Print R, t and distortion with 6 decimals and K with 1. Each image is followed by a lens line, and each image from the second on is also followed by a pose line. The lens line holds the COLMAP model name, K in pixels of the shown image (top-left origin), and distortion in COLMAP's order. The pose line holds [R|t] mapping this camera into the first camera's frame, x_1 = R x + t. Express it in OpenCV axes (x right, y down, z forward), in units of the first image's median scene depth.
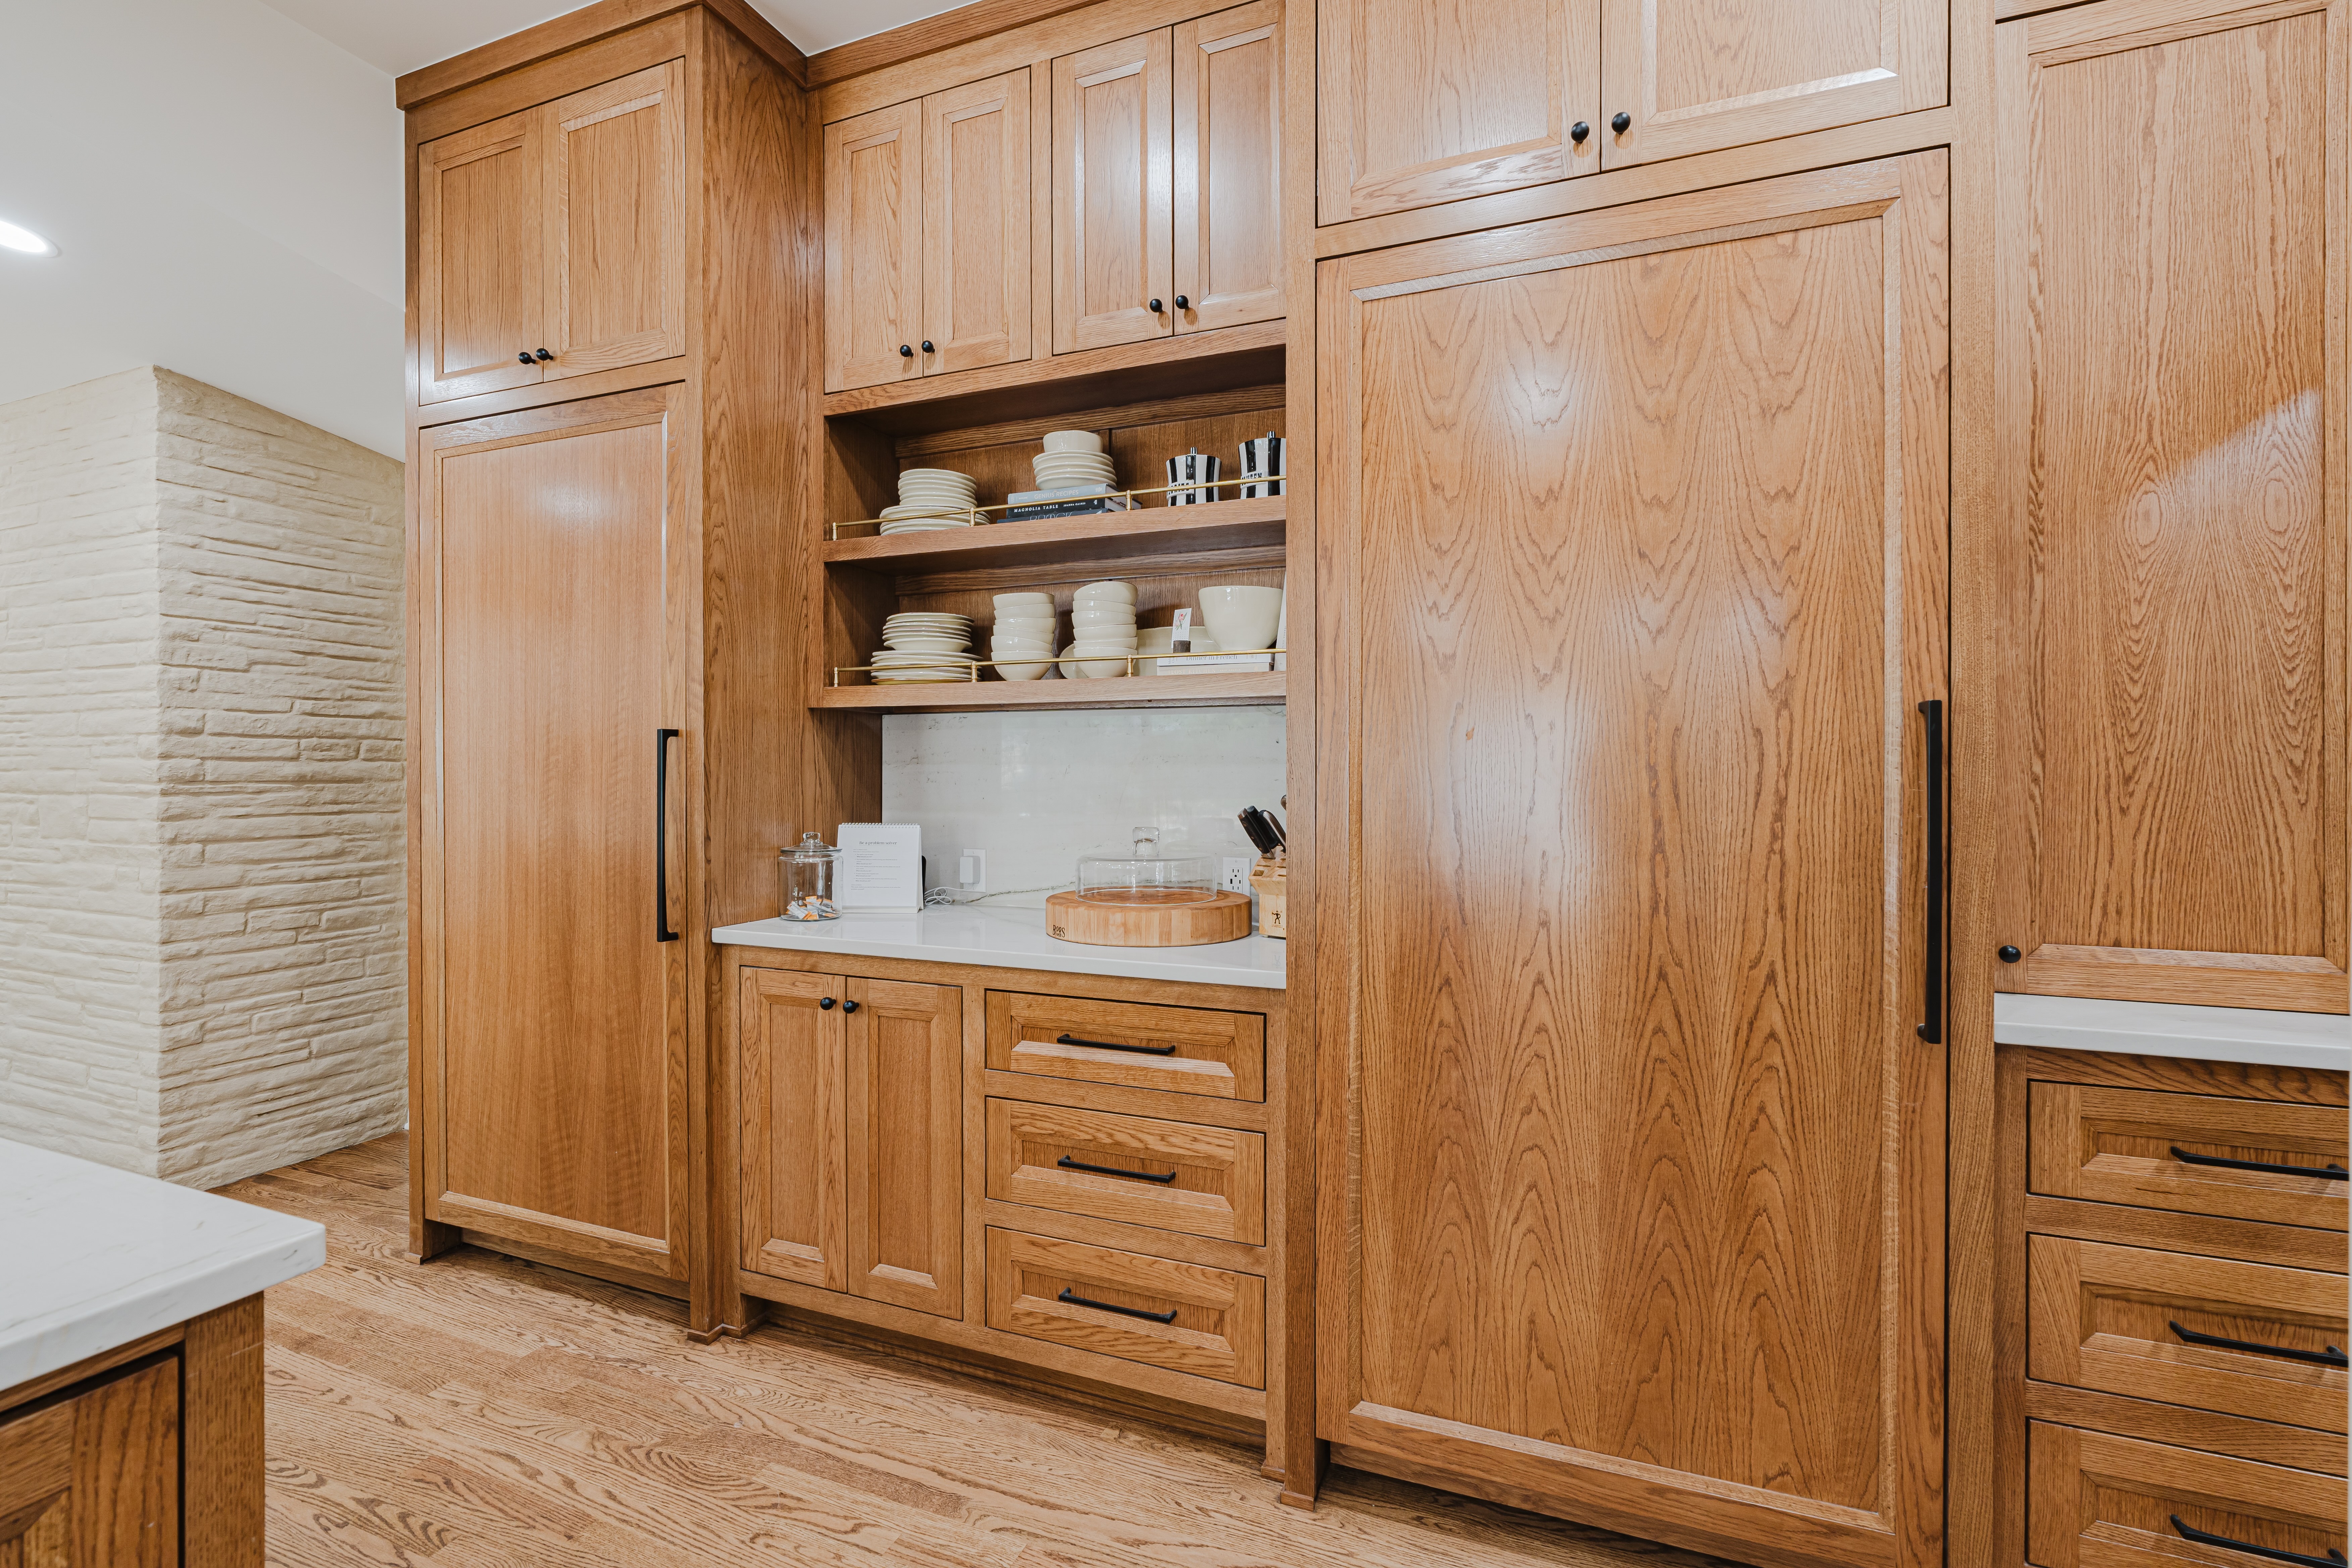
lens RADIAL K [[1072.0, 0, 1169.0], [0, 1072.0, 786.1], [0, 0, 1]] dist [-0.008152, 0.003401]
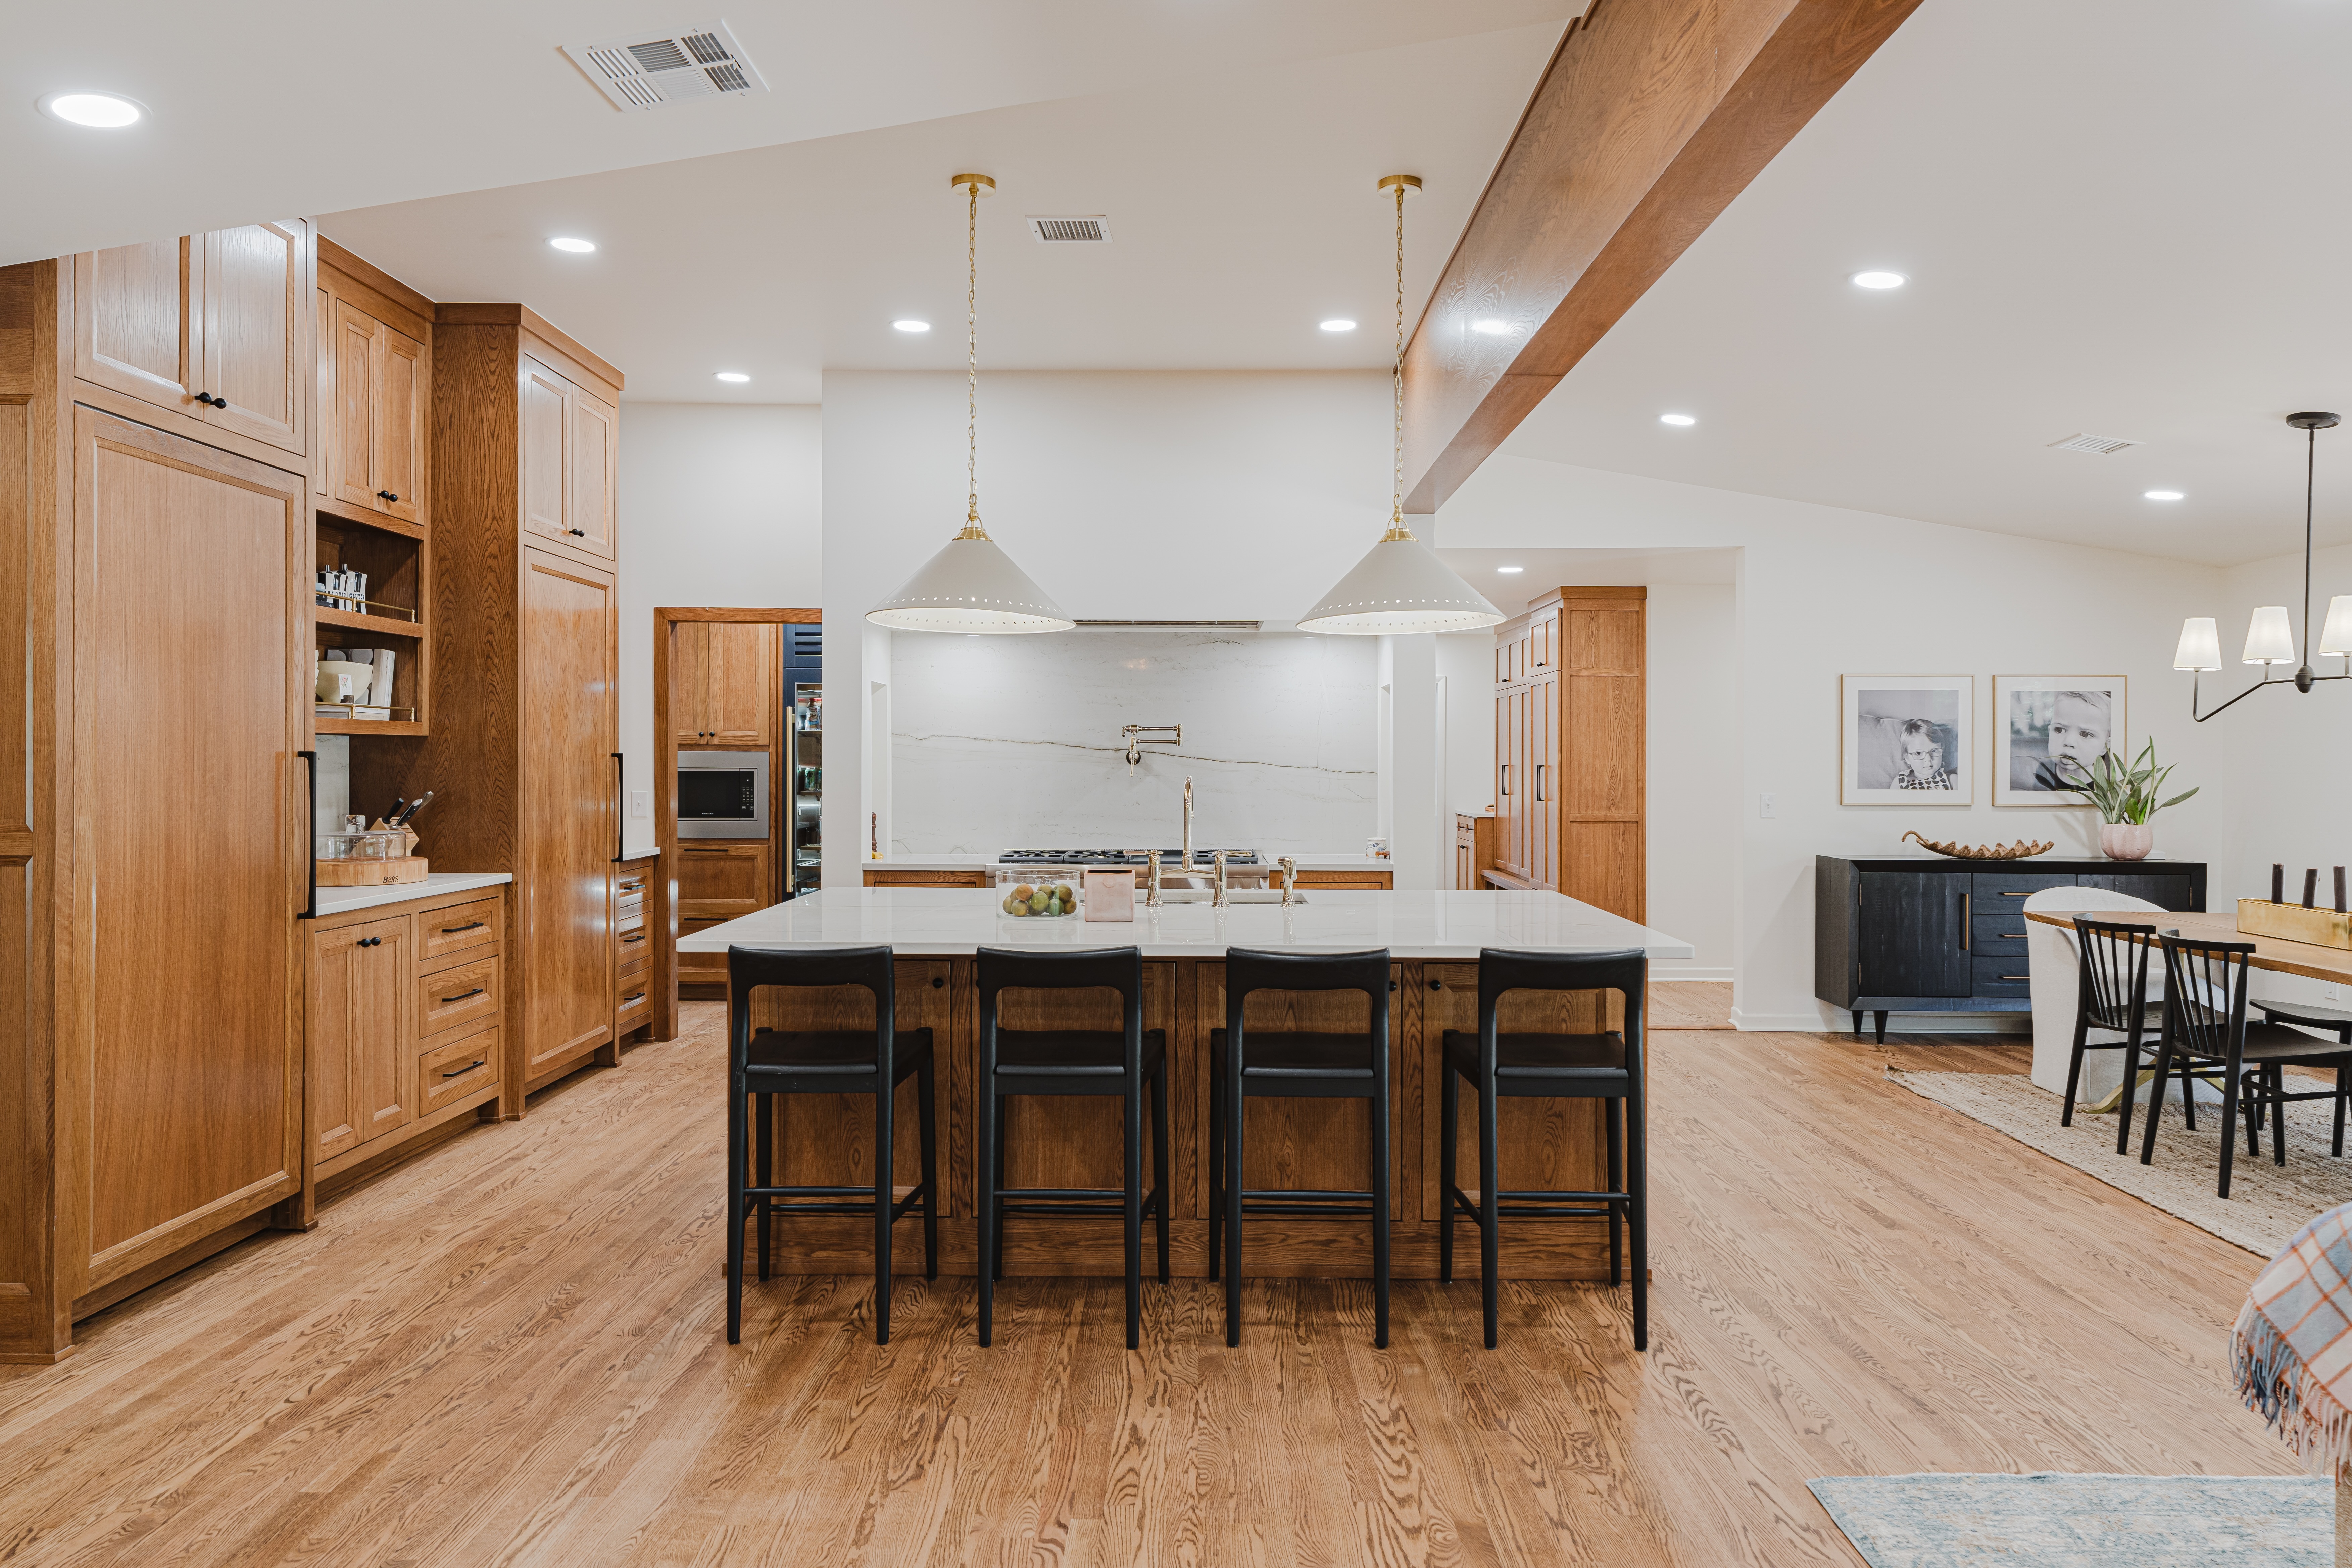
lens RADIAL K [[1568.3, 0, 1156.9], [0, 1568.3, 775.8], [0, 0, 1]] dist [-0.028525, 0.002292]
pose [[-0.355022, -0.013102, 0.934766, -3.546192], [0.005495, 0.999855, 0.016102, -0.067842], [-0.934842, 0.010853, -0.354899, 0.990701]]
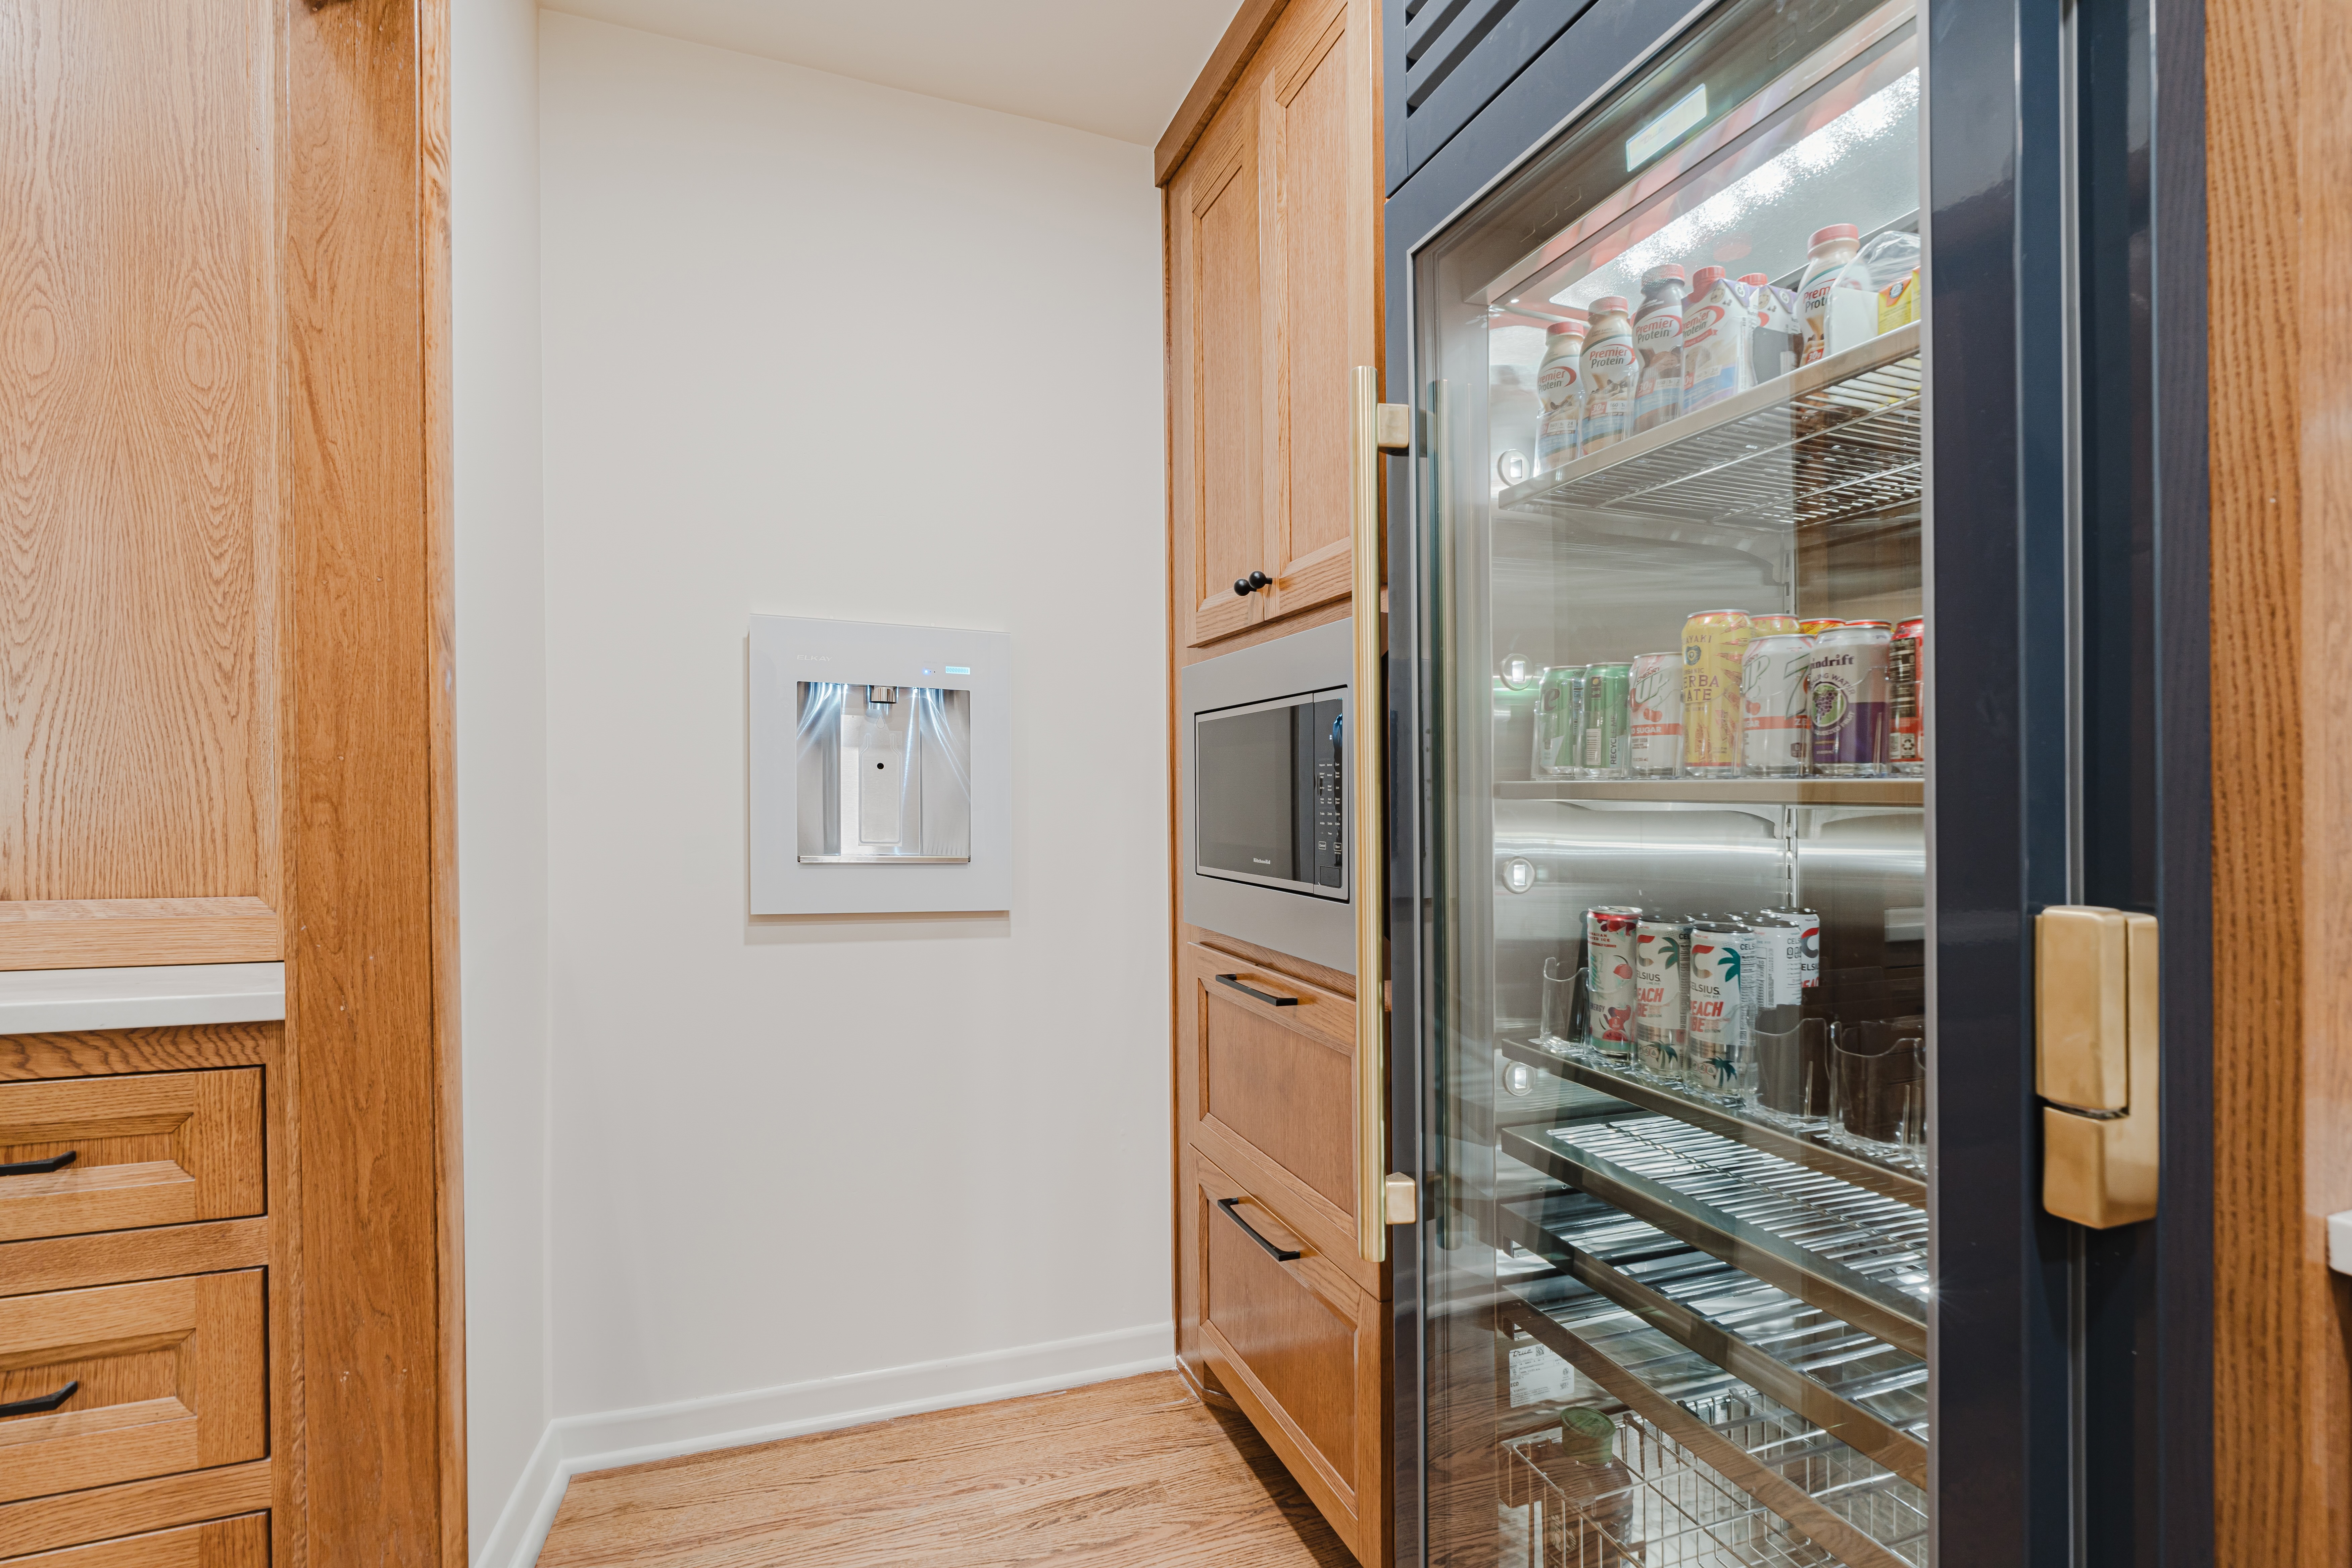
lens RADIAL K [[1072.0, 0, 1177.0], [0, 1072.0, 794.5], [0, 0, 1]] dist [-0.008152, 0.003401]
pose [[0.734366, 0.010754, 0.678669, 0.922938], [-0.004169, 0.999927, -0.011334, 0.075726], [-0.678741, 0.005494, 0.734357, -0.113256]]
